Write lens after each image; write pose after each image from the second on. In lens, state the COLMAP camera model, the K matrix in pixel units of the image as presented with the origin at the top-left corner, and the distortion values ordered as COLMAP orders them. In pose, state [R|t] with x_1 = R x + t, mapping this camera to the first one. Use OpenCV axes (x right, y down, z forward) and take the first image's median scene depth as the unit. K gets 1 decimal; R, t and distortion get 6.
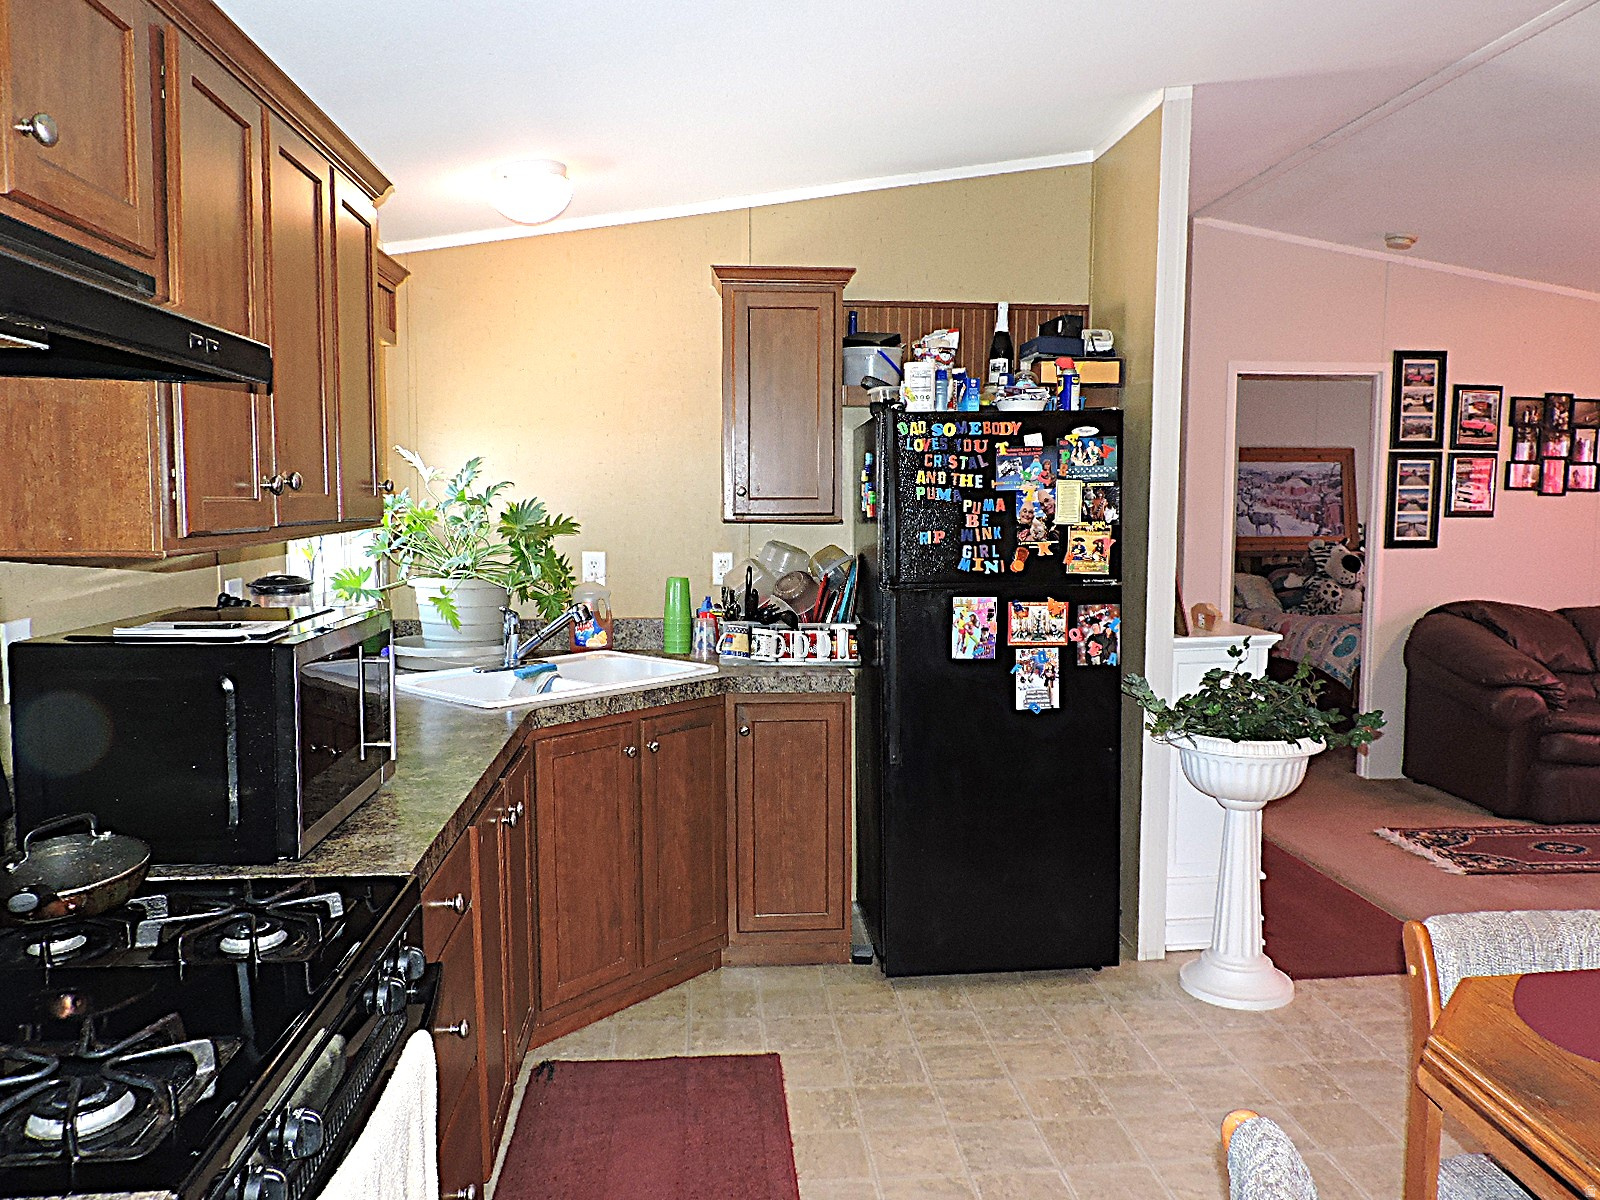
lens RADIAL K [[1140.6, 0, 800.0], [0, 1140.6, 600.0], [0, 0, 1]] dist [-0.009783, -0.005010]
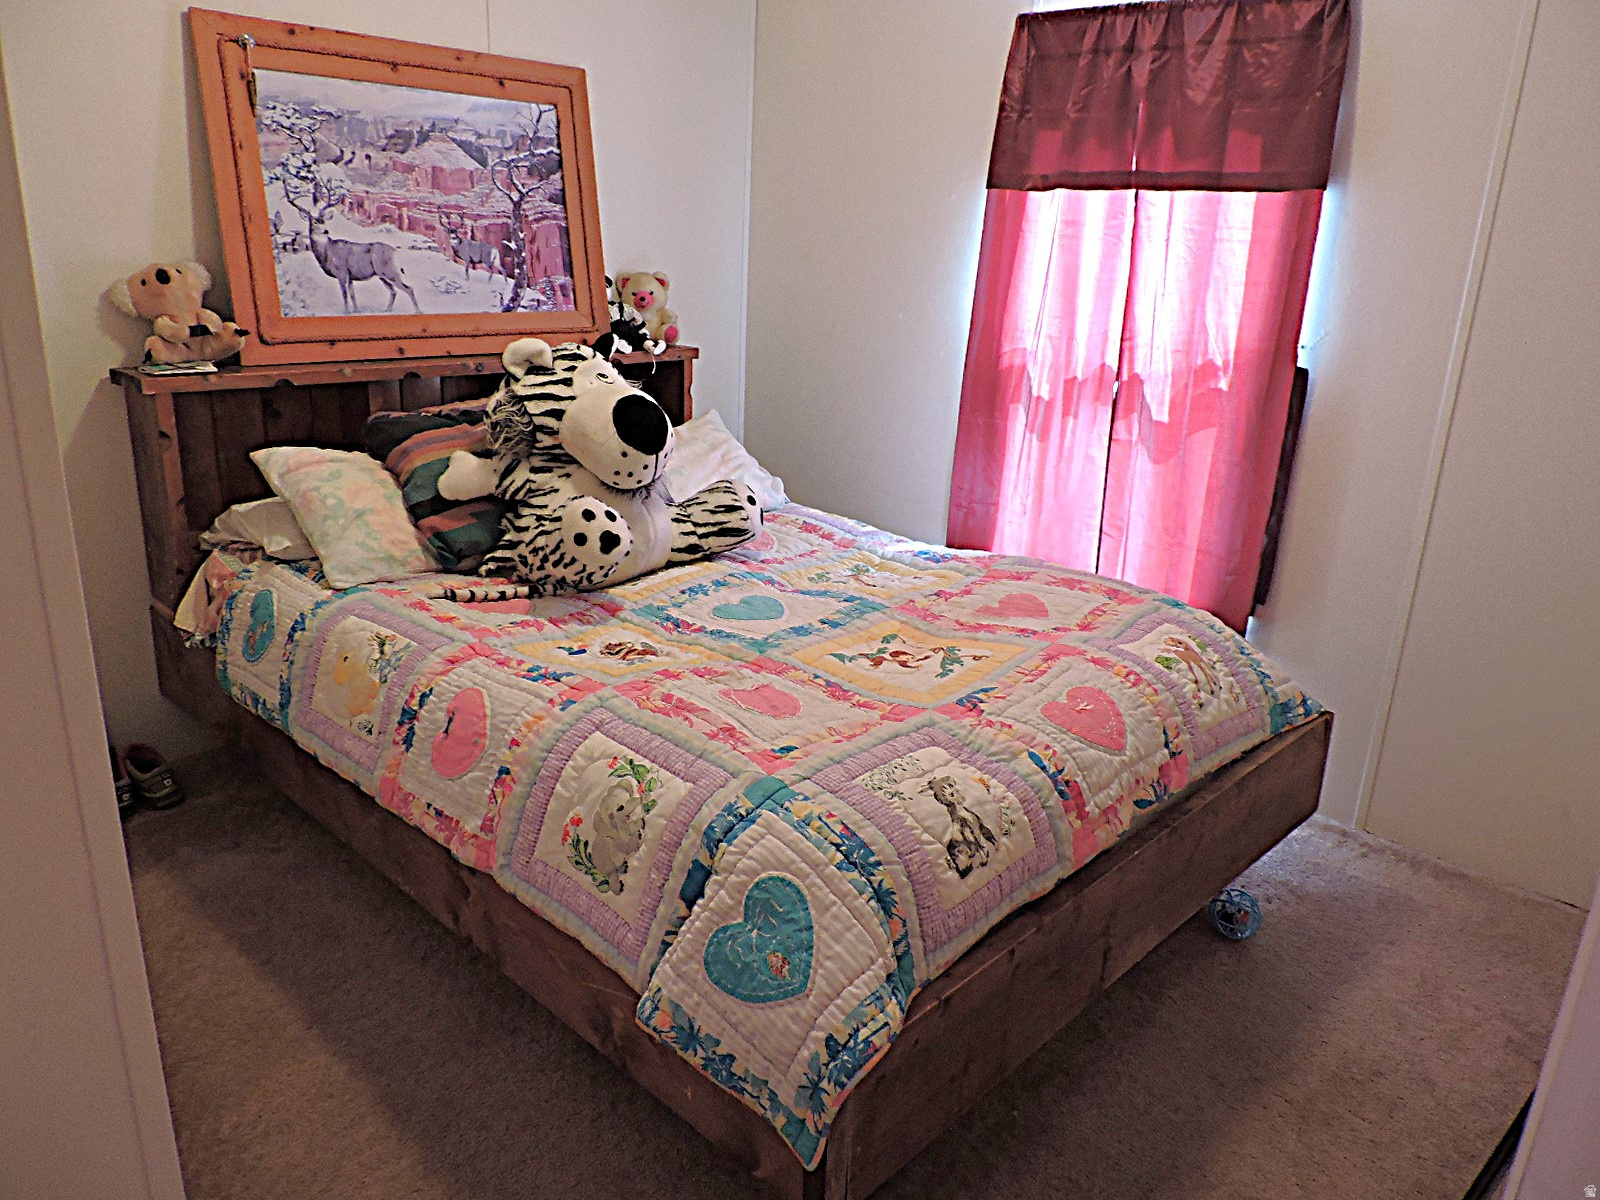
lens RADIAL K [[1140.6, 0, 800.0], [0, 1140.6, 600.0], [0, 0, 1]] dist [-0.009783, -0.005010]
pose [[0.759817, -0.168330, 0.627967, 0.277461], [0.012540, 0.969515, 0.244710, -0.054732], [-0.650016, -0.178060, 0.738765, 0.649129]]
